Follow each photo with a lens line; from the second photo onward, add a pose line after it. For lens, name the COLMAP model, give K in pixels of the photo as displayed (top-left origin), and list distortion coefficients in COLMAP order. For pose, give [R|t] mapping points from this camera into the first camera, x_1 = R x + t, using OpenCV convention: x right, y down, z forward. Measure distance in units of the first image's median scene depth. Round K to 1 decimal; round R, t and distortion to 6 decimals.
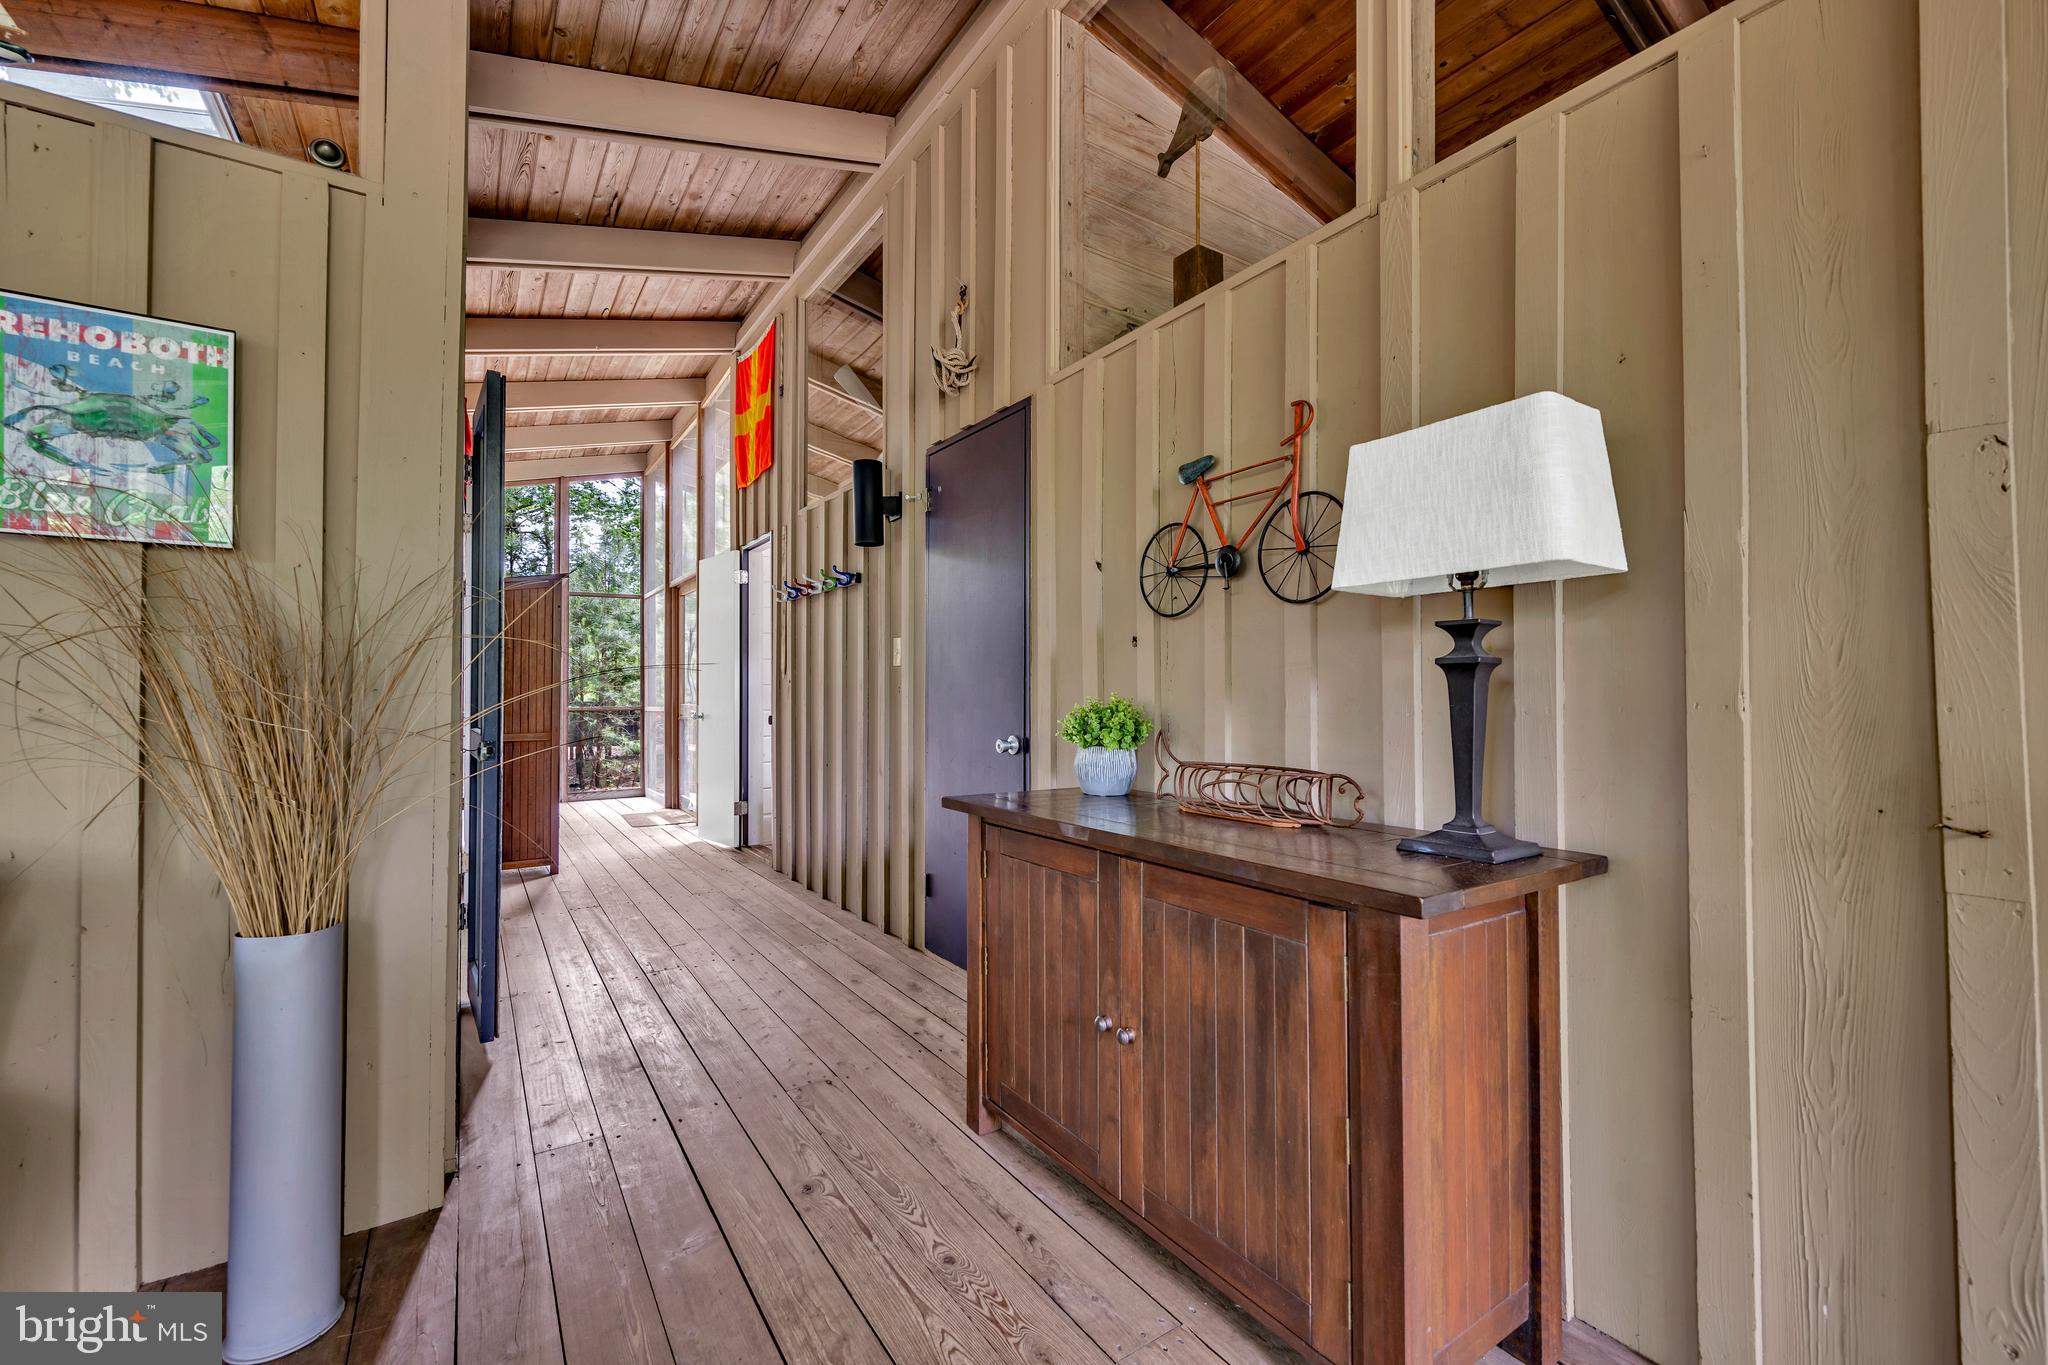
lens RADIAL K [[822.6, 0, 1024.0], [0, 822.6, 682.5], [0, 0, 1]] dist [-0.003982, -0.000452]
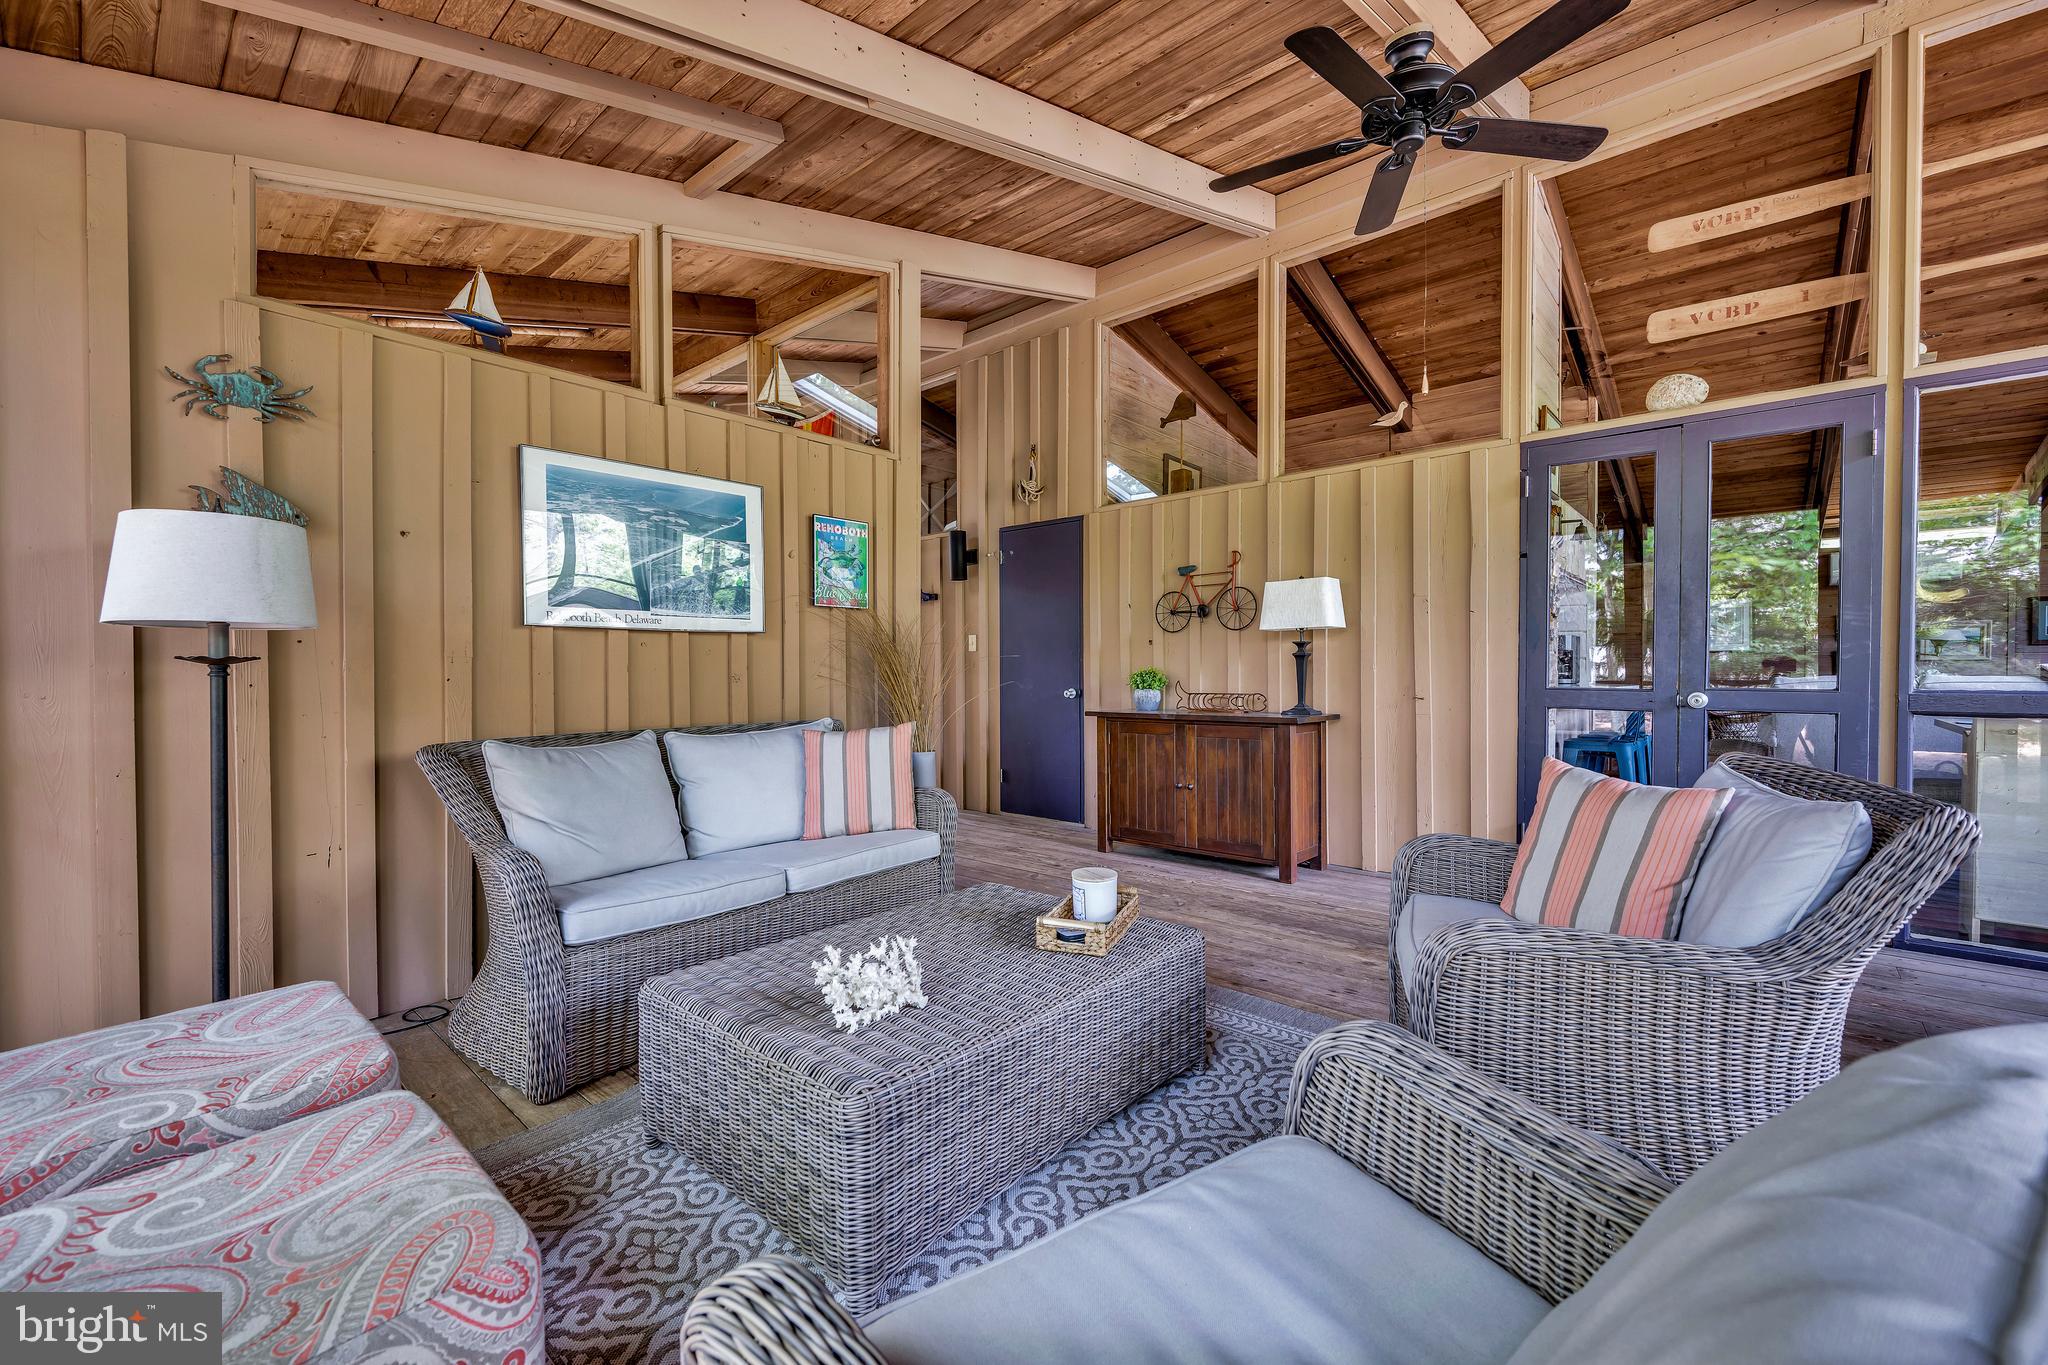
lens RADIAL K [[822.6, 0, 1024.0], [0, 822.6, 682.5], [0, 0, 1]] dist [-0.003982, -0.000452]
pose [[0.966080, -0.009817, 0.258057, -1.062962], [0.002679, 0.999604, 0.027998, -0.007211], [-0.258230, -0.026357, 0.965724, -1.447622]]
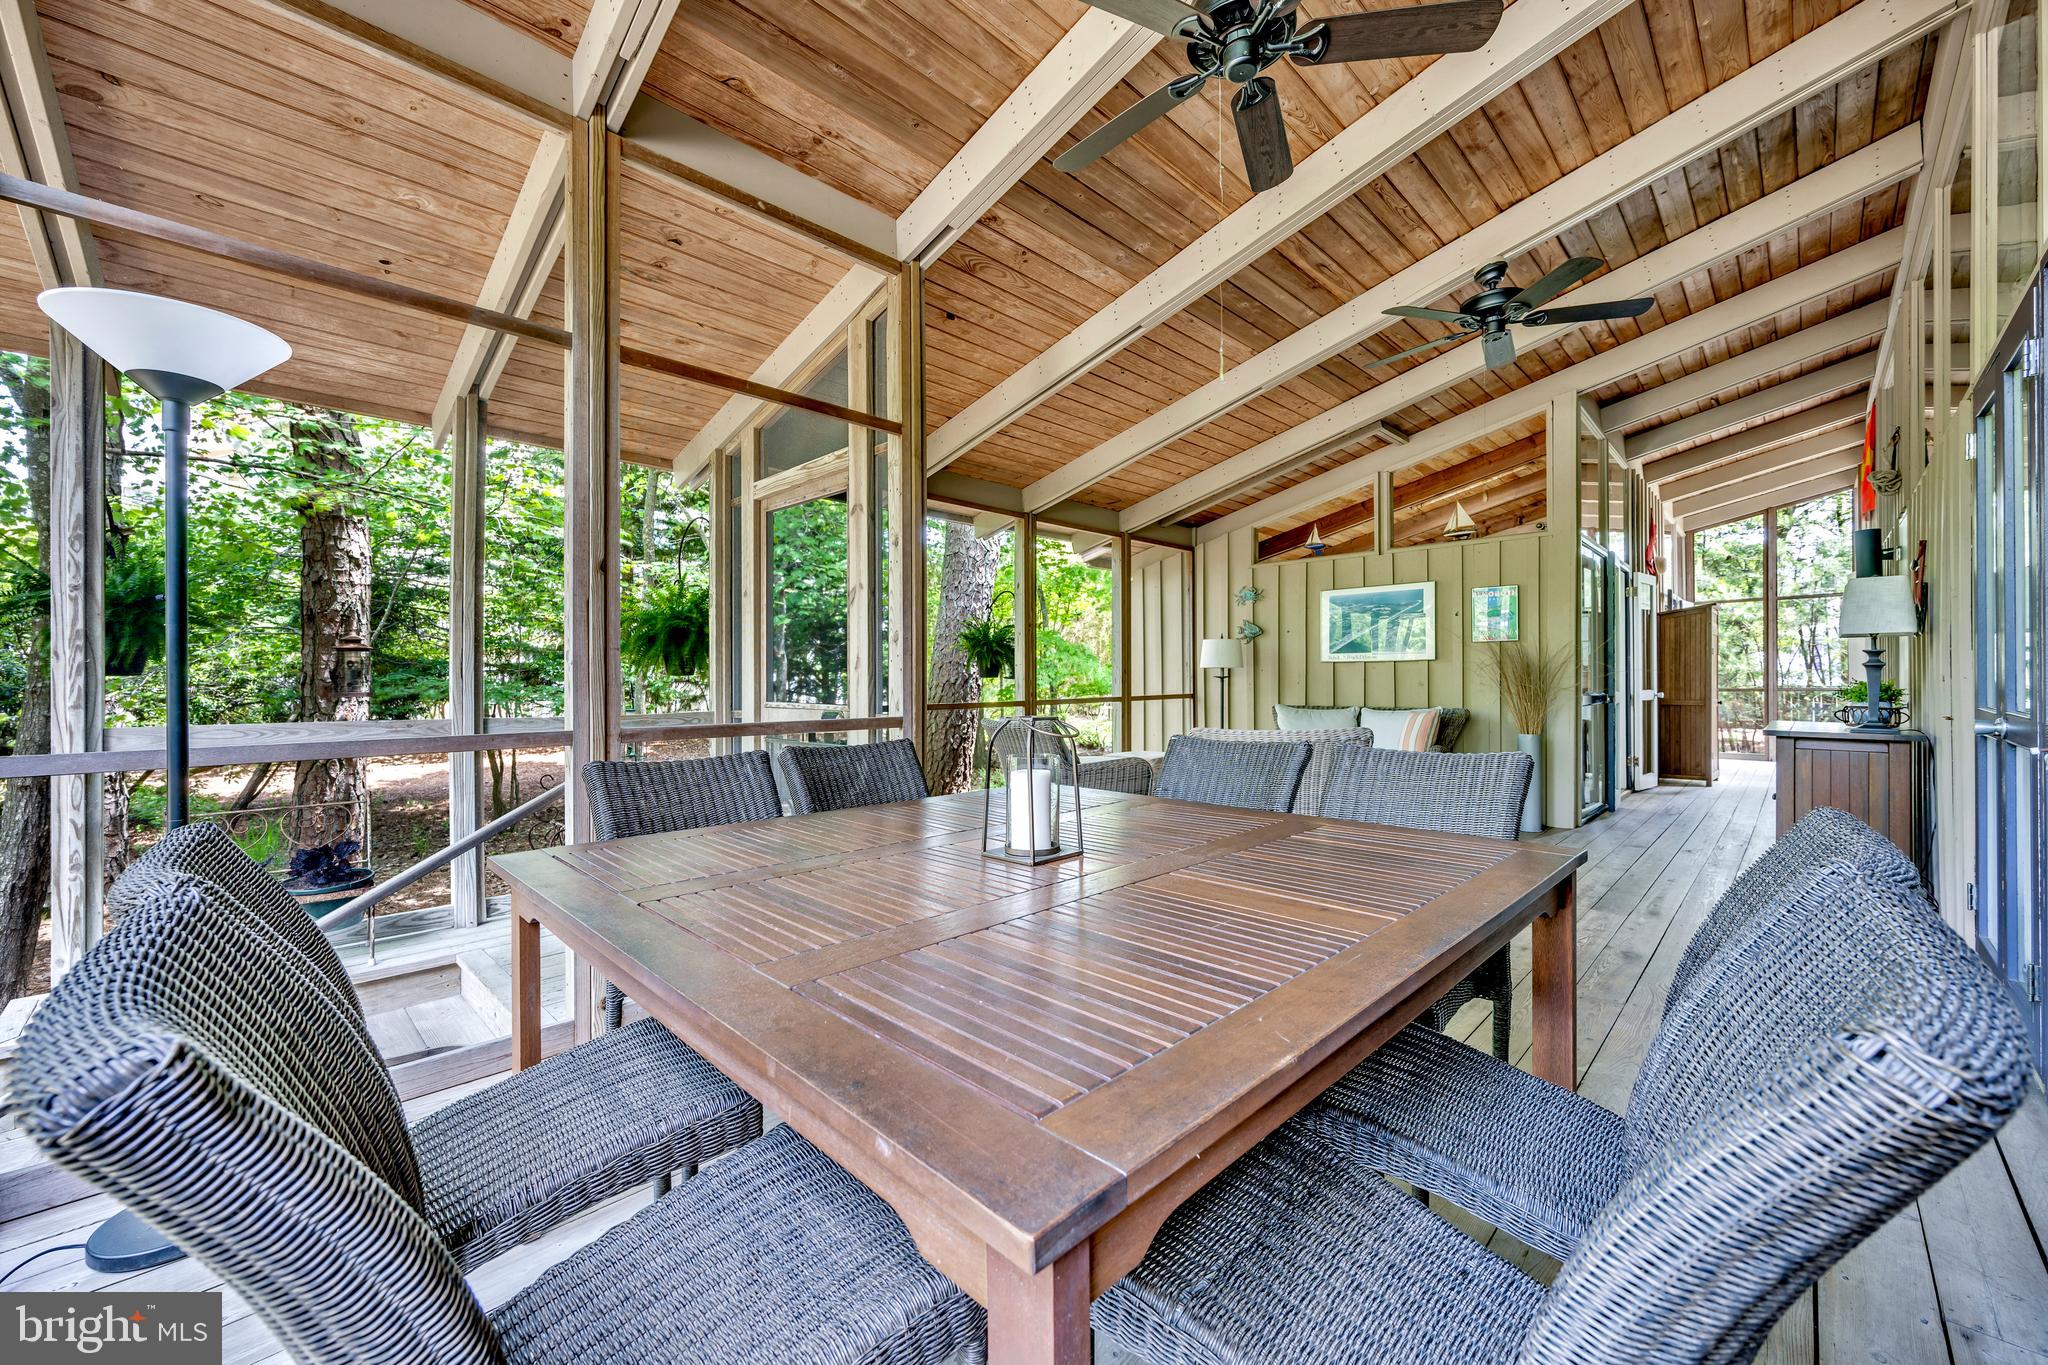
lens RADIAL K [[786.3, 0, 1024.0], [0, 786.3, 682.5], [0, 0, 1]] dist [-0.000146, -0.000117]
pose [[0.190040, 0.004043, -0.981768, 2.083866], [0.020764, 0.999751, 0.008136, -0.036600], [0.981557, -0.021932, 0.189909, -1.856500]]
